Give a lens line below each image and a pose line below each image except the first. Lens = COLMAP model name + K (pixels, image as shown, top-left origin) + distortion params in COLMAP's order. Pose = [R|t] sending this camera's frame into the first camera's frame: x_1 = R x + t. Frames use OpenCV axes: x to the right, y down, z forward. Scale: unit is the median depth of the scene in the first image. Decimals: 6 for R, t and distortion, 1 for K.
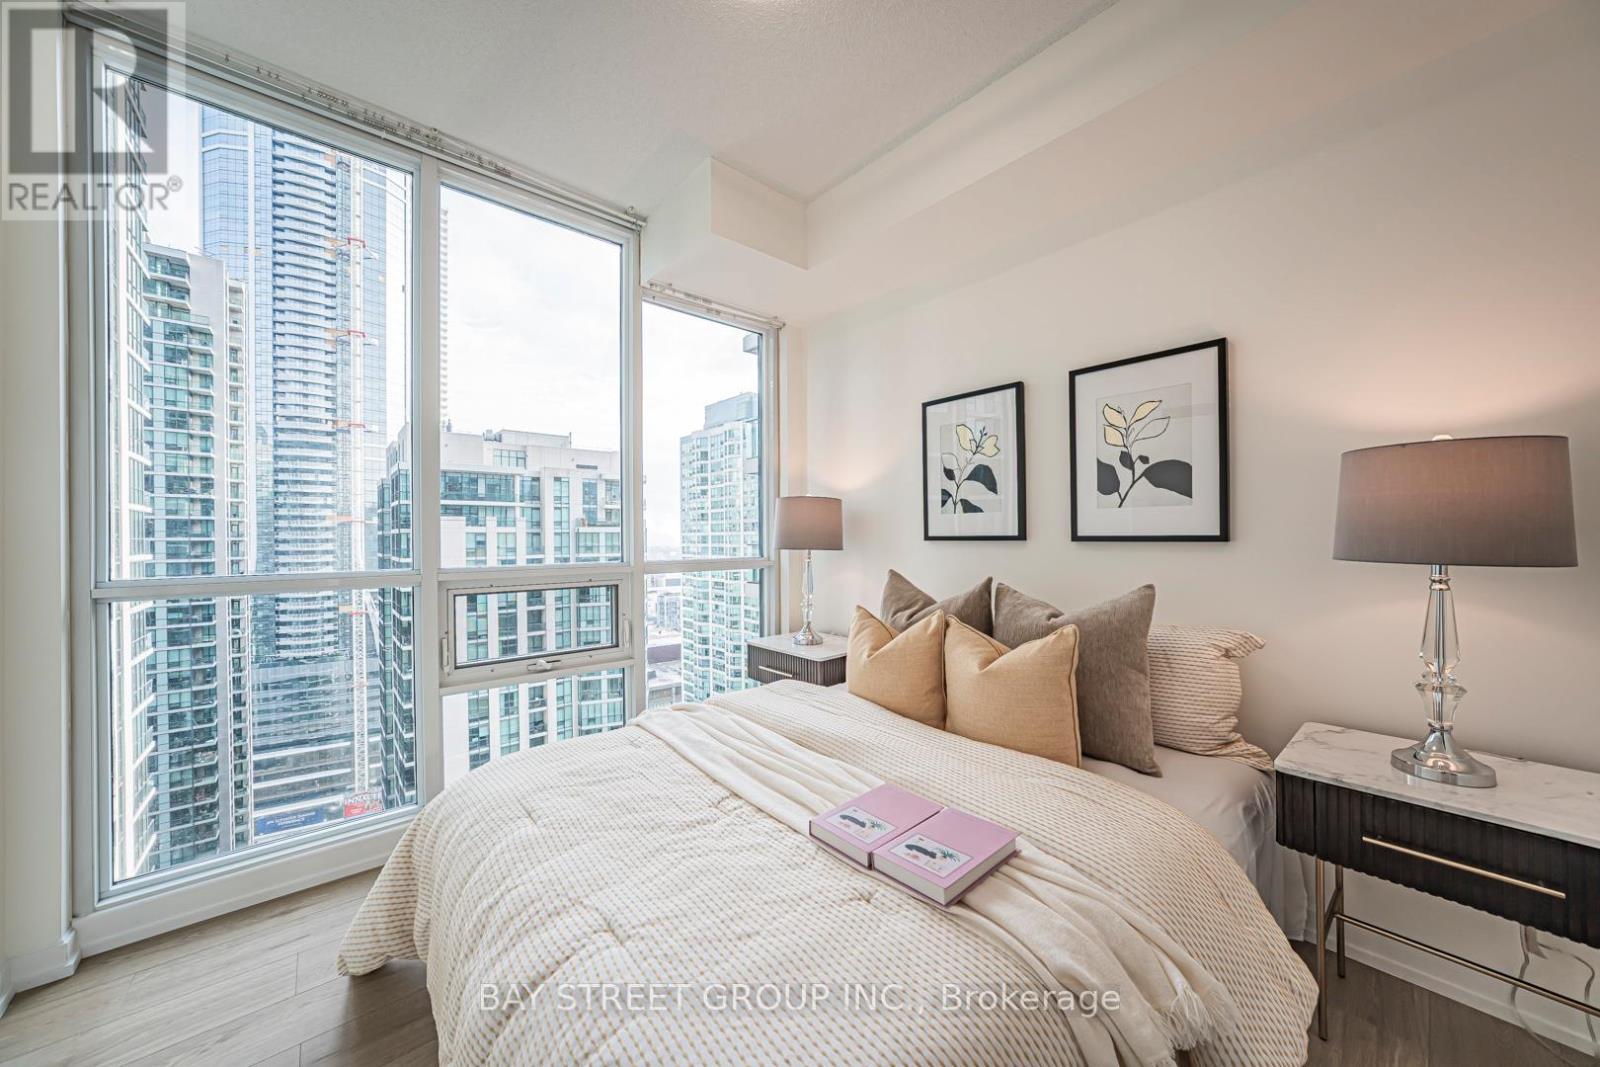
lens RADIAL K [[566.8, 0, 804.9], [0, 566.8, 535.2], [0, 0, 1]] dist [-0.022714, 0.006476]
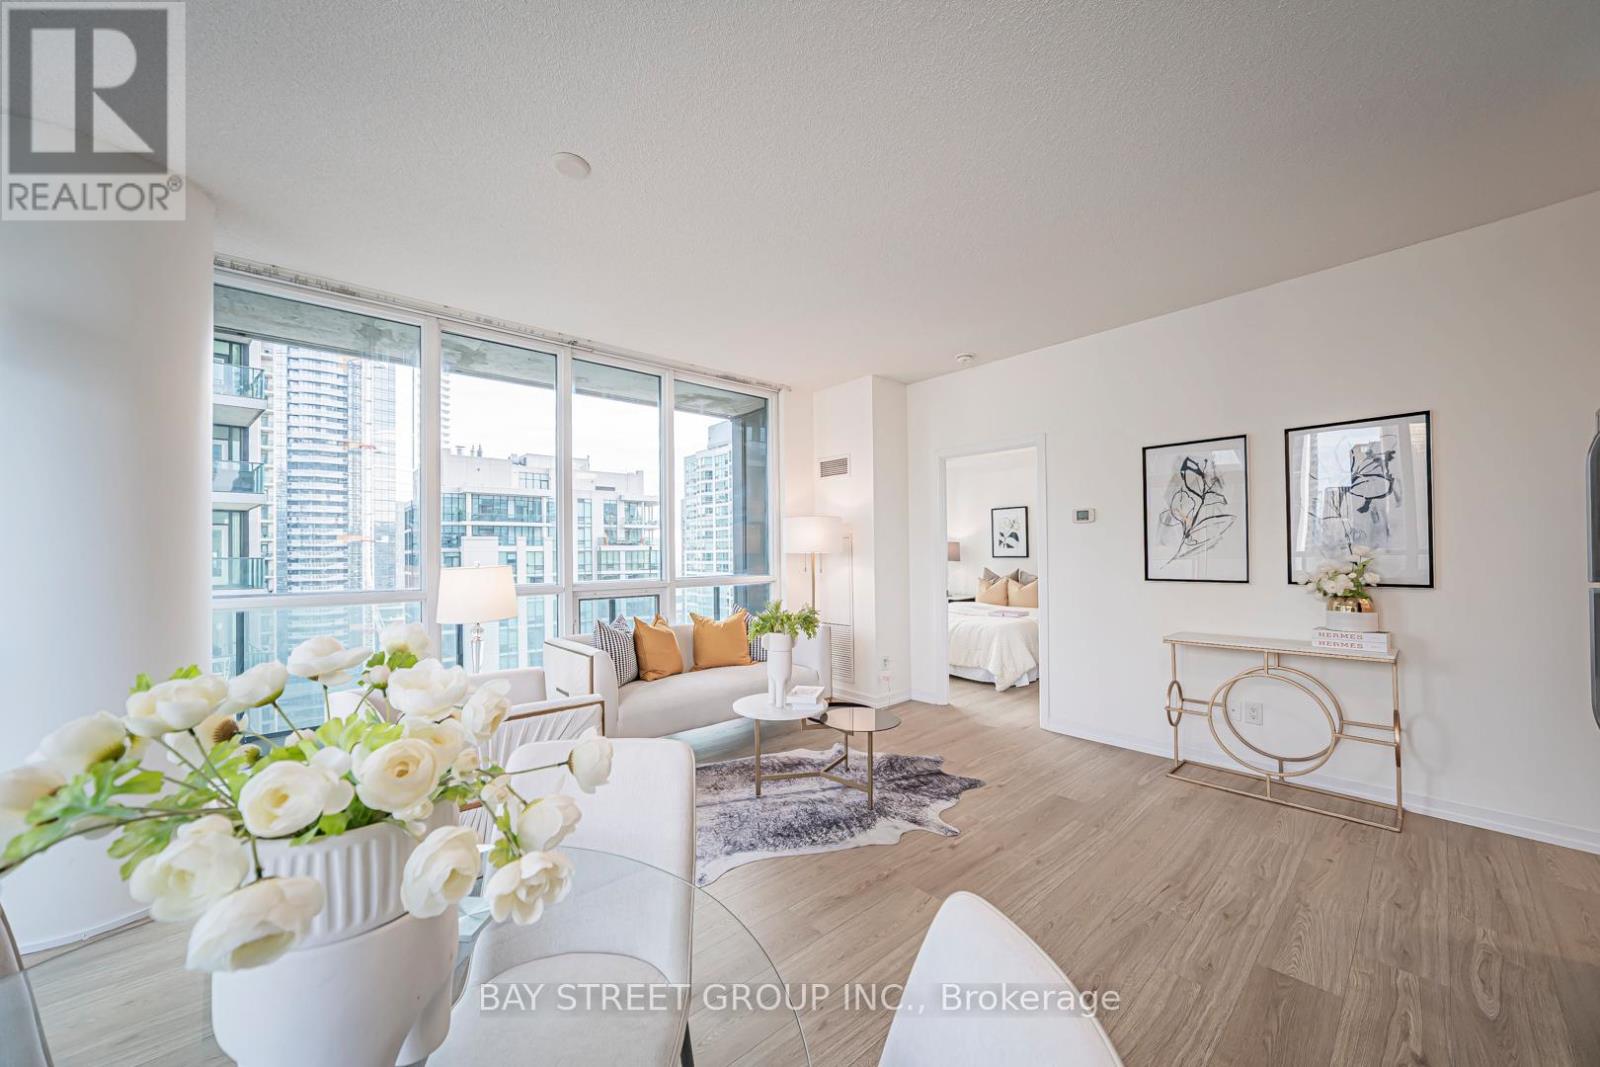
lens RADIAL K [[566.8, 0, 790.1], [0, 566.8, 545.4], [0, 0, 1]] dist [-0.022714, 0.006476]
pose [[0.999703, -0.004751, -0.023901, -0.734560], [0.004466, 0.999919, -0.011957, -0.022018], [0.023956, 0.011846, 0.999643, -1.853887]]
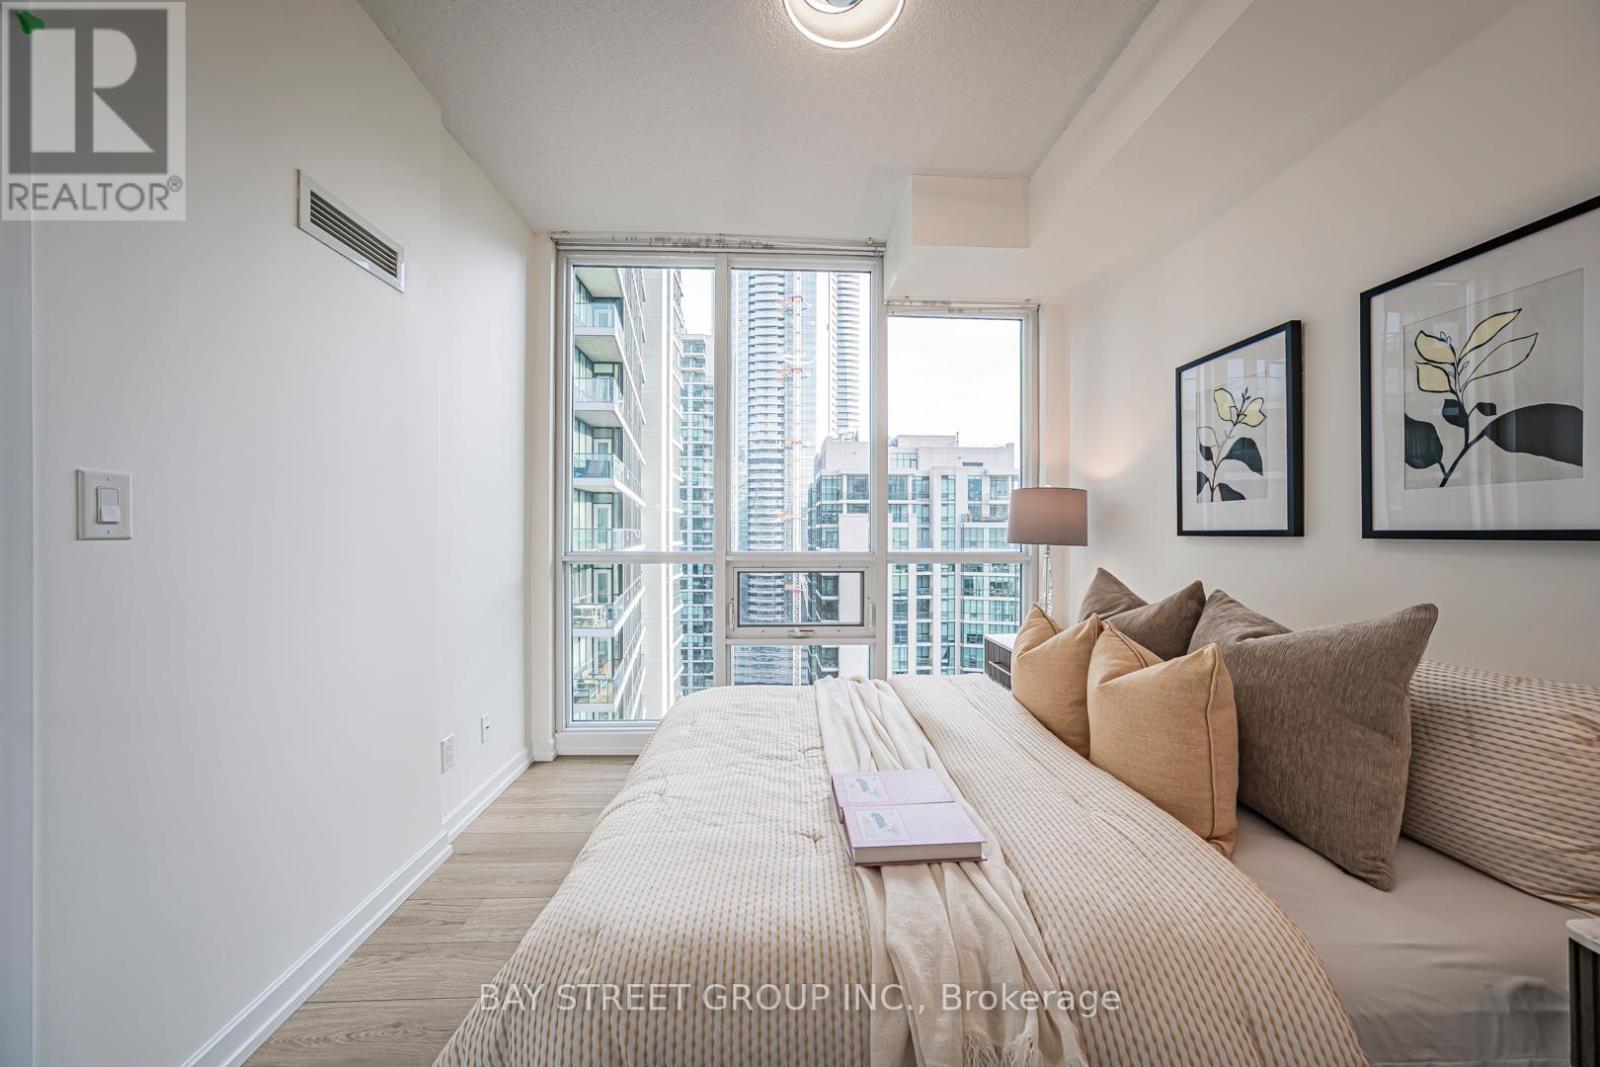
lens RADIAL K [[566.8, 0, 796.4], [0, 566.8, 528.0], [0, 0, 1]] dist [-0.022714, 0.006476]
pose [[0.780409, 0.003585, -0.625260, 0.288881], [-0.006447, 0.999977, -0.002314, 0.003506], [0.625237, 0.005837, 0.780413, 0.023931]]
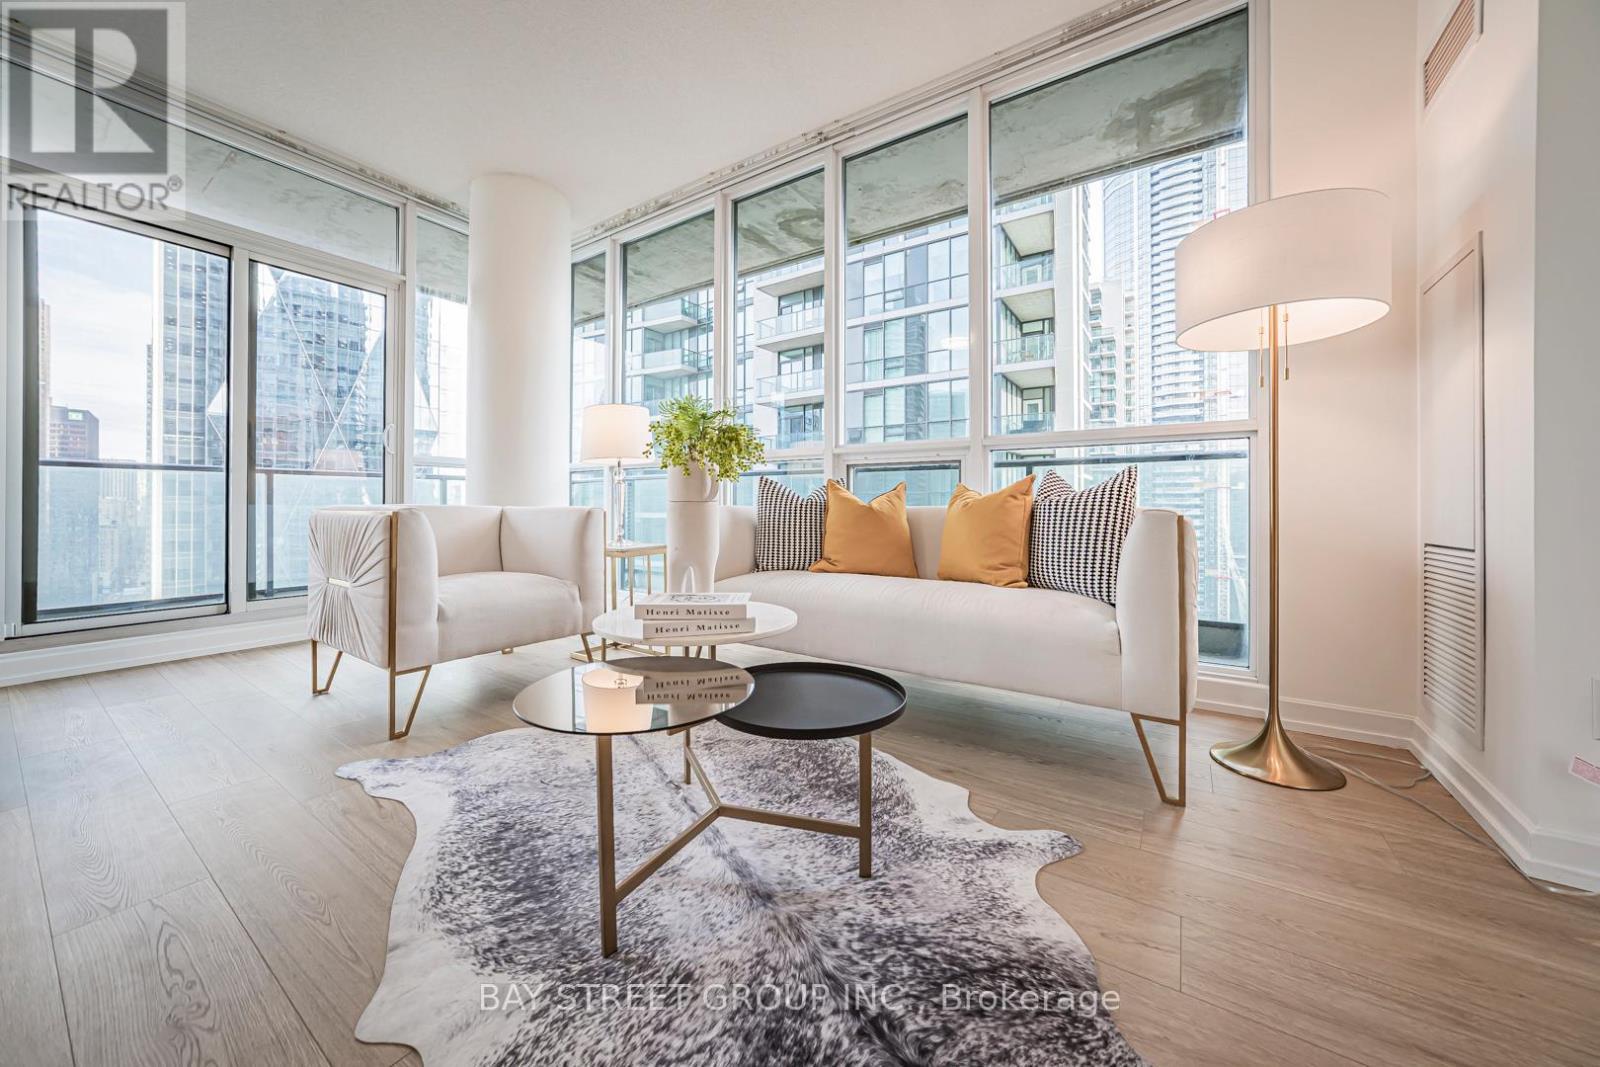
lens RADIAL K [[566.8, 0, 797.7], [0, 566.8, 508.0], [0, 0, 1]] dist [-0.022714, 0.006476]
pose [[0.246816, 0.012381, -0.968983, -0.232937], [-0.000309, 0.999919, 0.012698, 0.172897], [0.969062, -0.002835, 0.246800, -0.745757]]
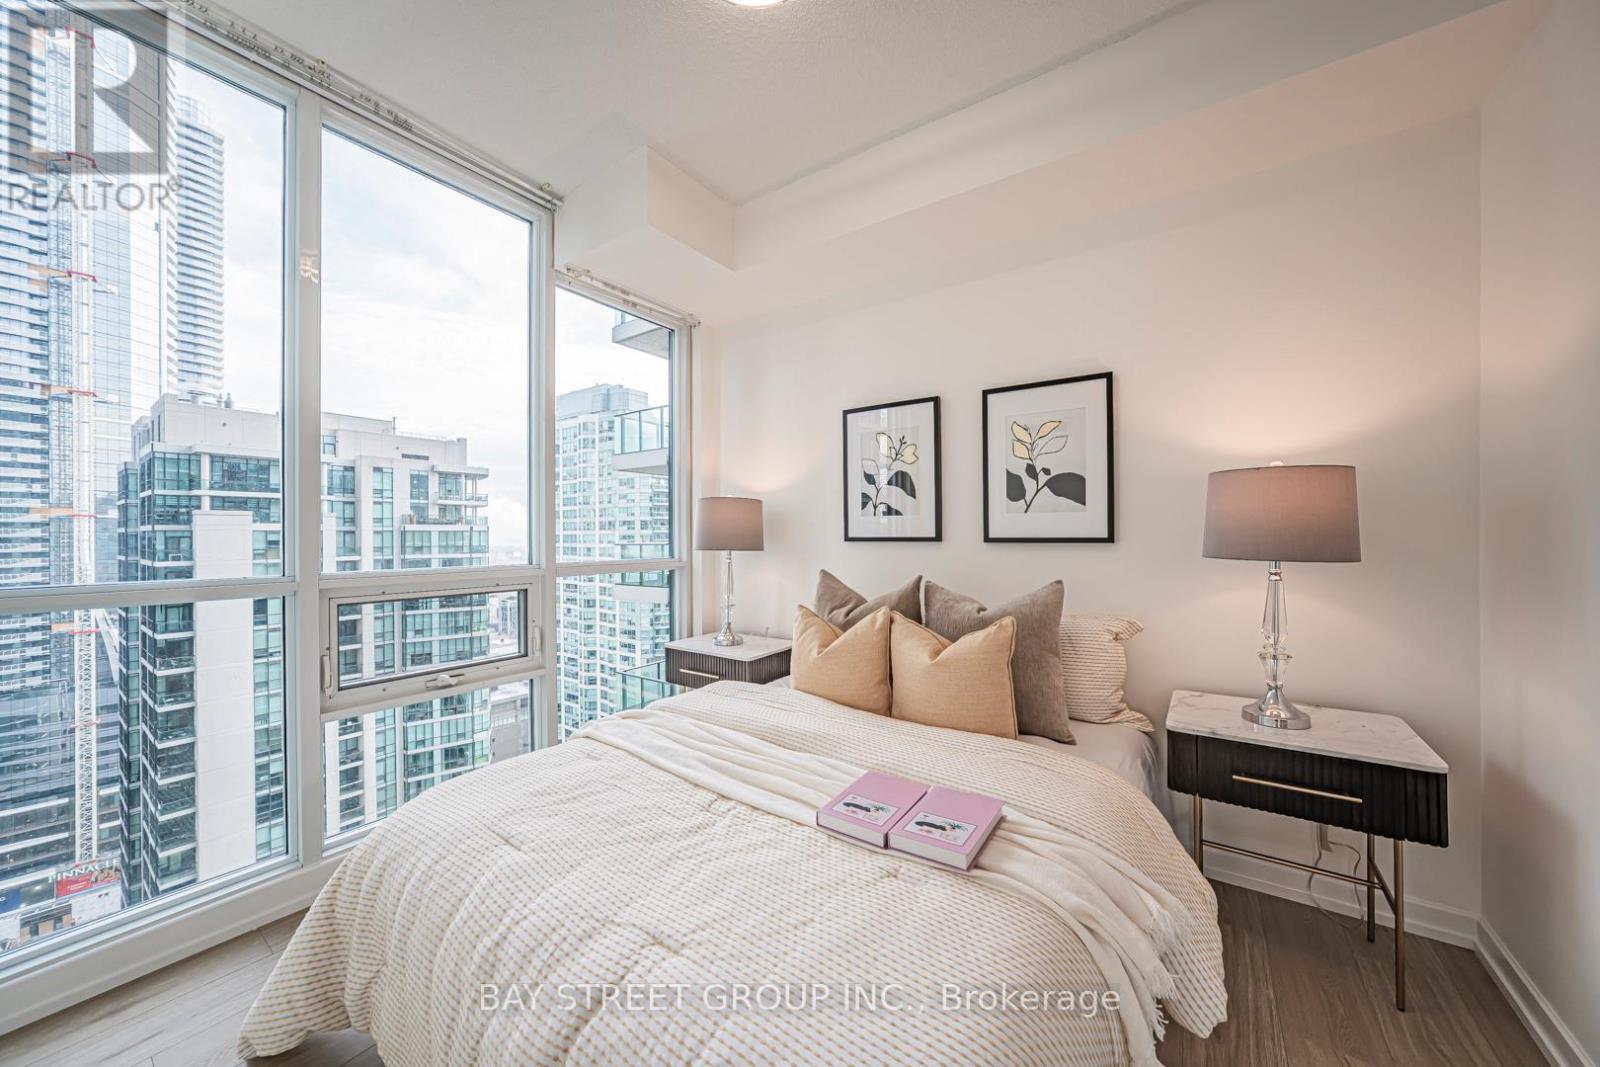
lens RADIAL K [[566.8, 0, 804.0], [0, 566.8, 532.7], [0, 0, 1]] dist [-0.022714, 0.006476]
pose [[0.971273, 0.003841, 0.237937, -0.114256], [-0.002927, 0.999987, -0.004195, -0.002087], [-0.237950, 0.003378, 0.971271, -0.003814]]
